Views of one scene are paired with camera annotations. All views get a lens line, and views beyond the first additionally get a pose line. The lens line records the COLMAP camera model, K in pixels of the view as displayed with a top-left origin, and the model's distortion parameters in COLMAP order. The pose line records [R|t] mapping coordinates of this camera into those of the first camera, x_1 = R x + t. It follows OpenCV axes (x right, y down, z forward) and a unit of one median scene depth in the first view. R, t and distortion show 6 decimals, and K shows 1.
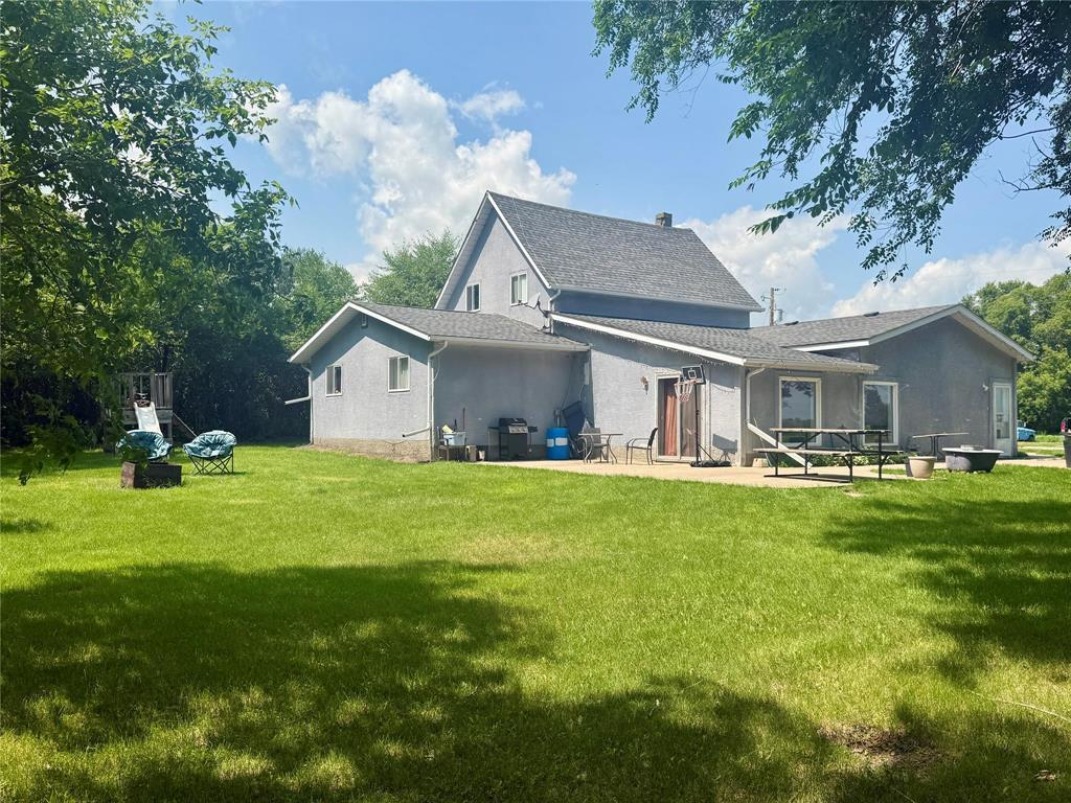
lens RADIAL K [[858.1, 0, 535.5], [0, 858.1, 401.5], [0, 0, 1]] dist [0.005002, 0.001297]
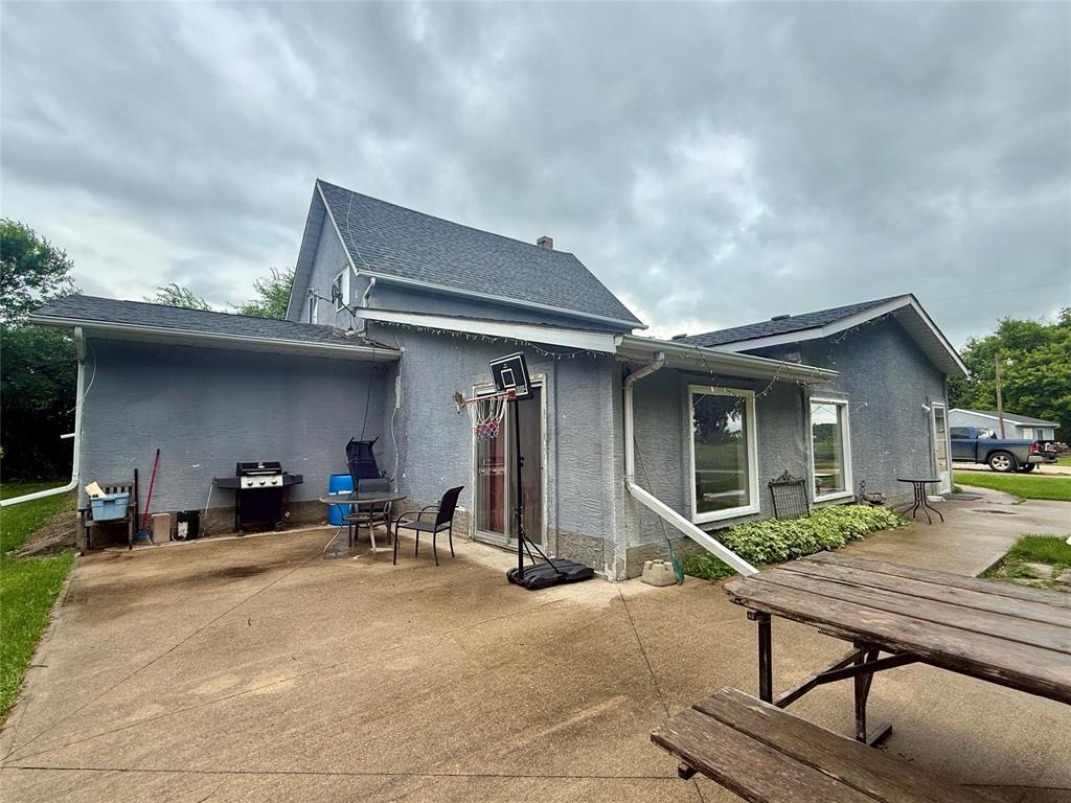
lens RADIAL K [[509.8, 0, 535.5], [0, 509.8, 401.5], [0, 0, 1]] dist [0.000457, 0.000053]
pose [[0.998426, -0.008703, 0.055413, 0.155258], [0.011062, 0.999039, -0.042414, -0.006745], [-0.054991, 0.042960, 0.997562, 0.625342]]
